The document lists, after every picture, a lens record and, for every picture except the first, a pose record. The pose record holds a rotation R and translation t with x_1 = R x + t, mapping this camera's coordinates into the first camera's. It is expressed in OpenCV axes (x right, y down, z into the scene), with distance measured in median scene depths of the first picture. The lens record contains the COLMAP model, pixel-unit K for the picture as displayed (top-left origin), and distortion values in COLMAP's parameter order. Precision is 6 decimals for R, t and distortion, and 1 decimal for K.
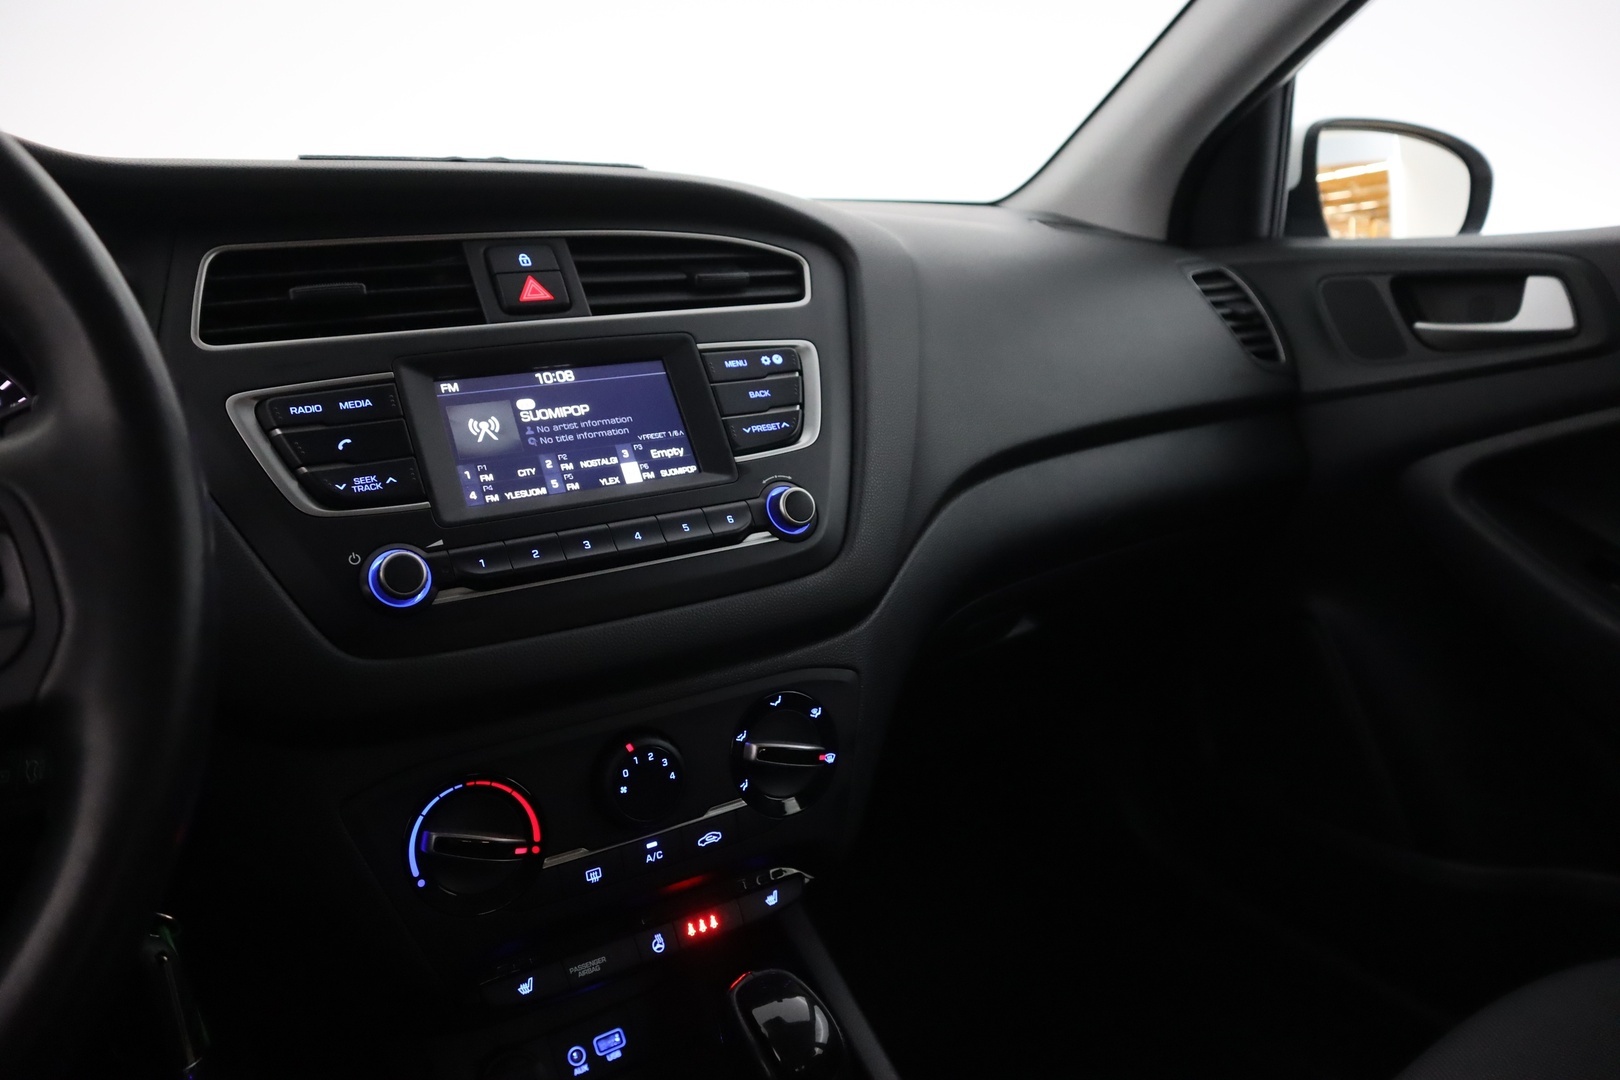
lens RADIAL K [[1109.5, 0, 802.1], [0, 1109.5, 528.9], [0, 0, 1]] dist [-0.085096, 0.024388]
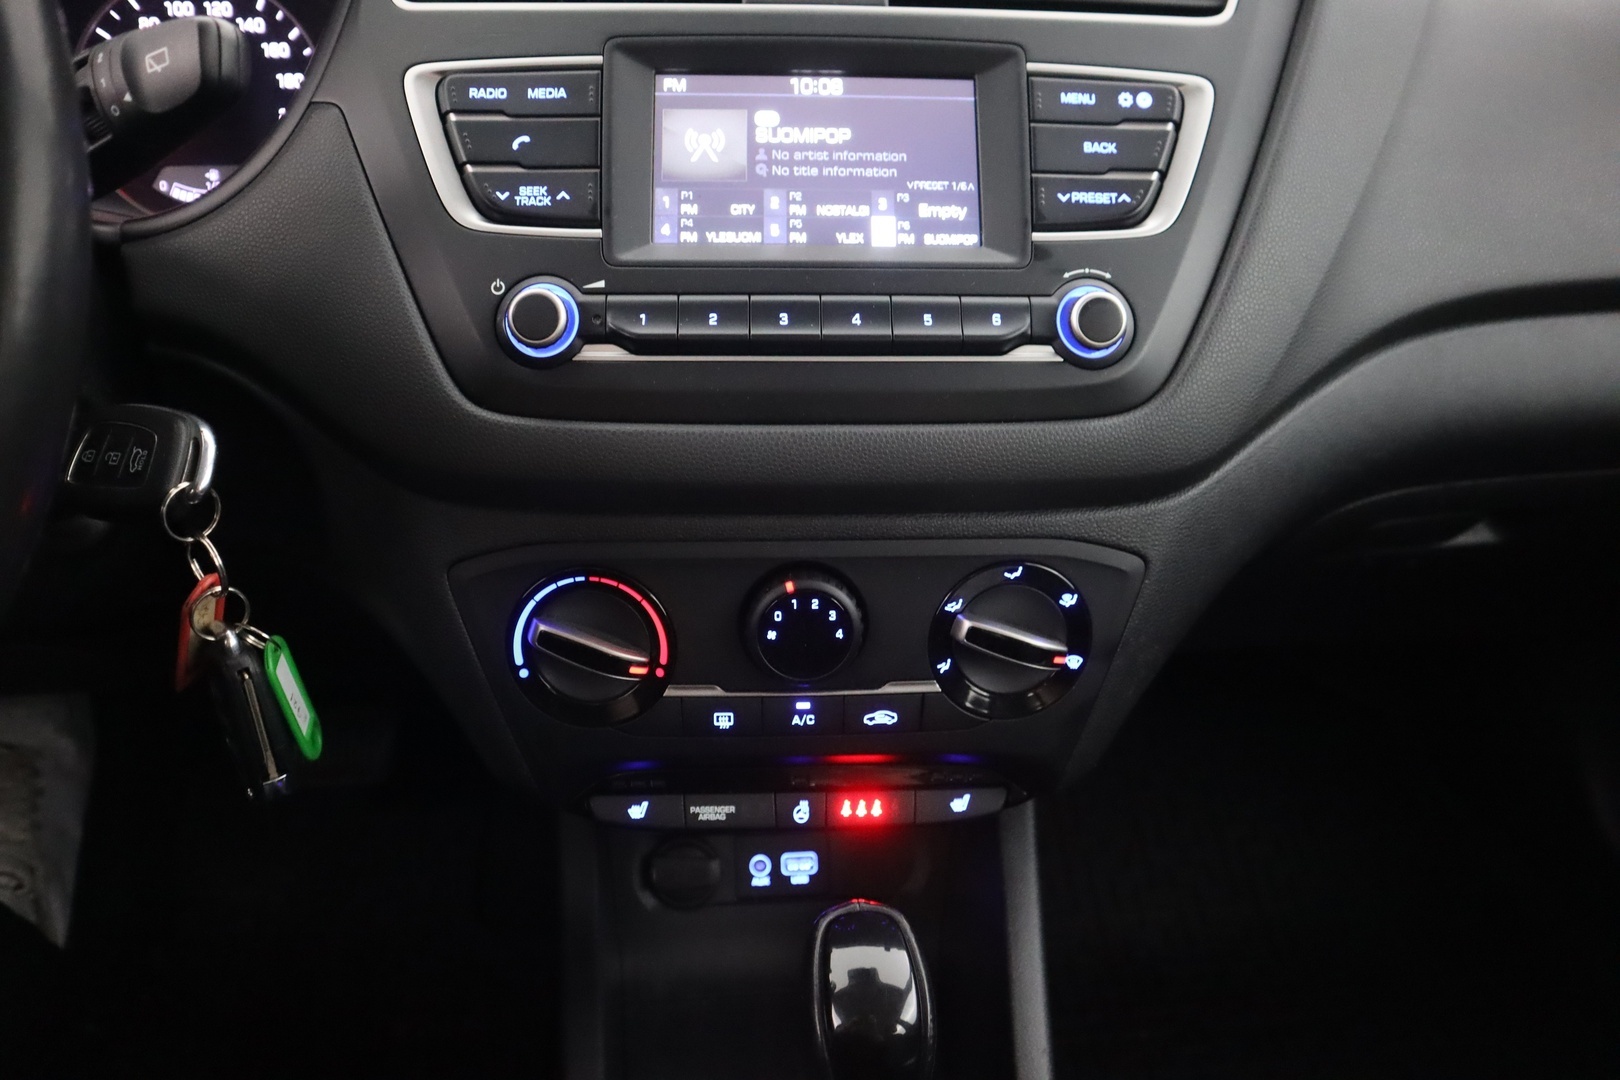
lens RADIAL K [[1109.5, 0, 829.0], [0, 1109.5, 511.3], [0, 0, 1]] dist [-0.085096, 0.024388]
pose [[0.881558, 0.262236, -0.392540, 0.152302], [-0.167577, 0.951200, 0.259107, -0.057706], [0.441331, -0.162637, 0.882483, 0.301205]]
